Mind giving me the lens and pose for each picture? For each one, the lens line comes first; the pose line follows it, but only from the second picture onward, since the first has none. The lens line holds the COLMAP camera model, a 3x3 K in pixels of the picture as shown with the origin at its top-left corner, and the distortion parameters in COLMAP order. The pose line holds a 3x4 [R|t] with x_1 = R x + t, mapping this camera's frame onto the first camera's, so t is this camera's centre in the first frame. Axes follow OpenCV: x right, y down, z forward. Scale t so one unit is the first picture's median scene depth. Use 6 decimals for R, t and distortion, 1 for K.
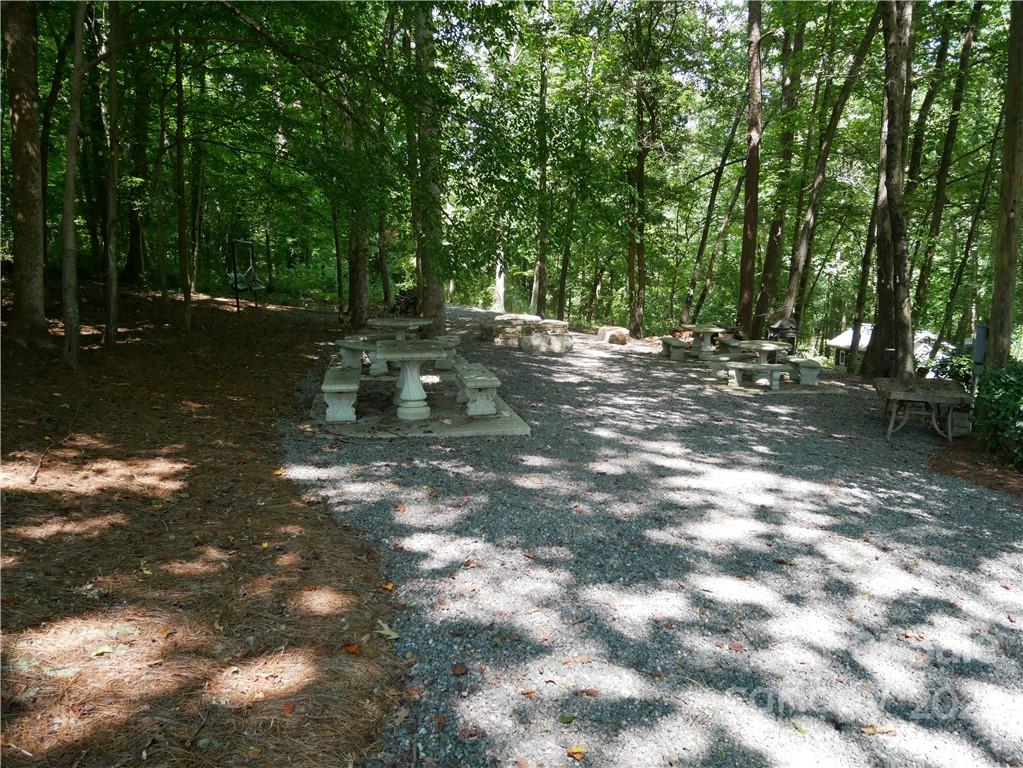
lens RADIAL K [[726.6, 0, 502.7], [0, 726.6, 384.4], [0, 0, 1]] dist [-0.065606, 0.017325]
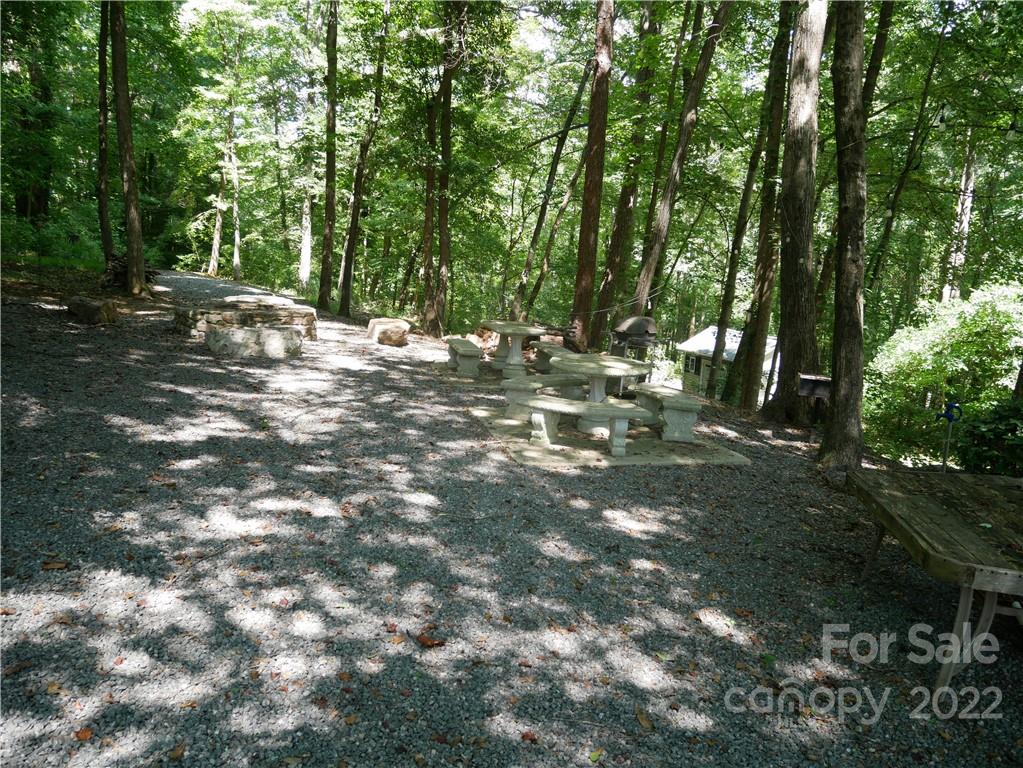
lens RADIAL K [[726.6, 0, 503.8], [0, 726.6, 384.0], [0, 0, 1]] dist [-0.065606, 0.017325]
pose [[0.978553, 0.025002, 0.204474, 0.123521], [-0.027533, 0.999575, 0.009546, -0.029523], [-0.204149, -0.014971, 0.978825, 0.333902]]
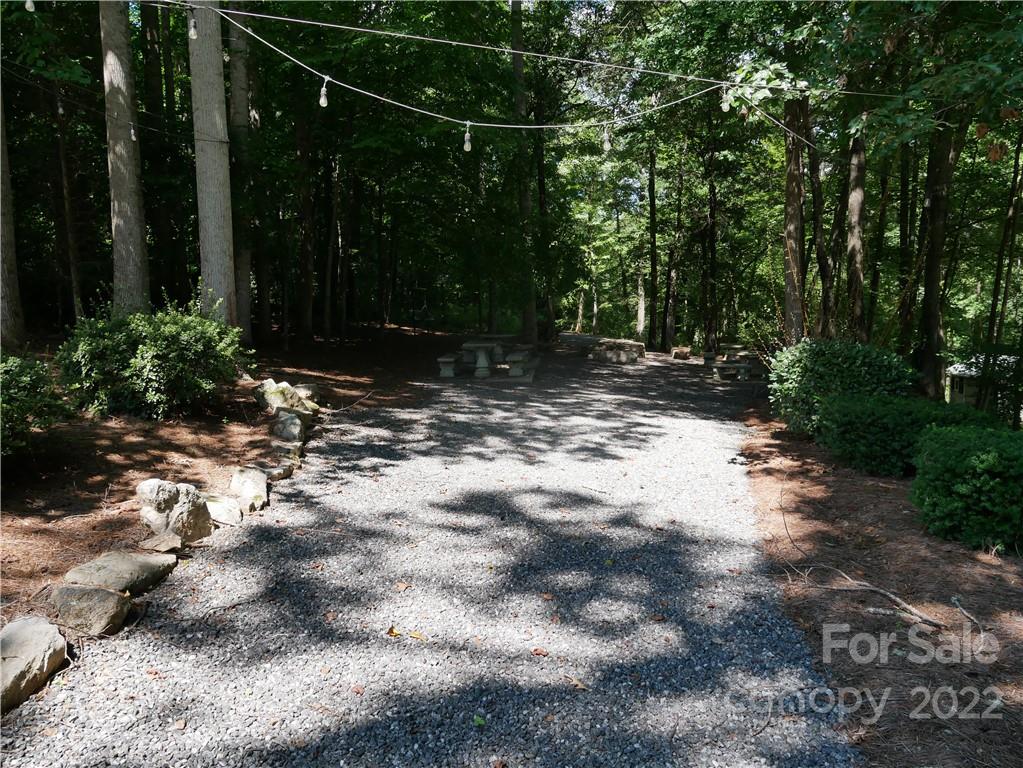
lens RADIAL K [[726.6, 0, 508.0], [0, 726.6, 382.3], [0, 0, 1]] dist [-0.065606, 0.017325]
pose [[0.968866, 0.010786, -0.247350, 0.181827], [-0.024928, 0.998224, -0.054115, 0.068384], [0.246327, 0.058596, 0.967414, -0.379897]]
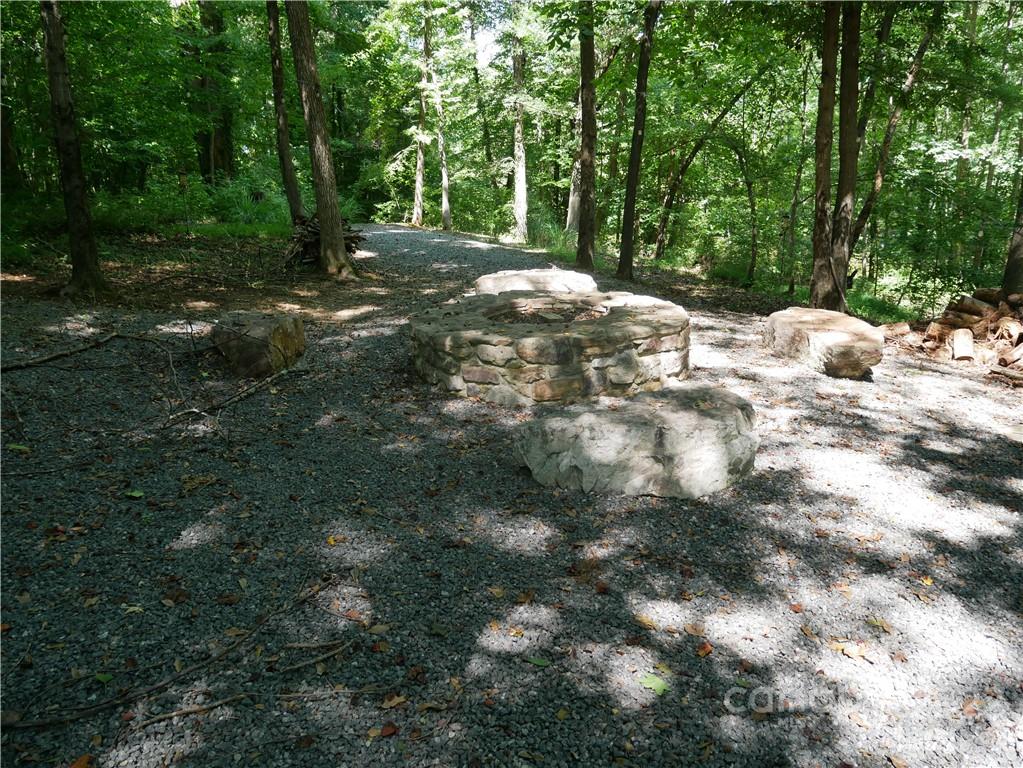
lens RADIAL K [[726.6, 0, 513.3], [0, 726.6, 380.0], [0, 0, 1]] dist [-0.065606, 0.017325]
pose [[0.999038, -0.023160, -0.037238, 0.024699], [0.026882, 0.994341, 0.102779, -0.089831], [0.034647, -0.103681, 0.994007, 0.694914]]
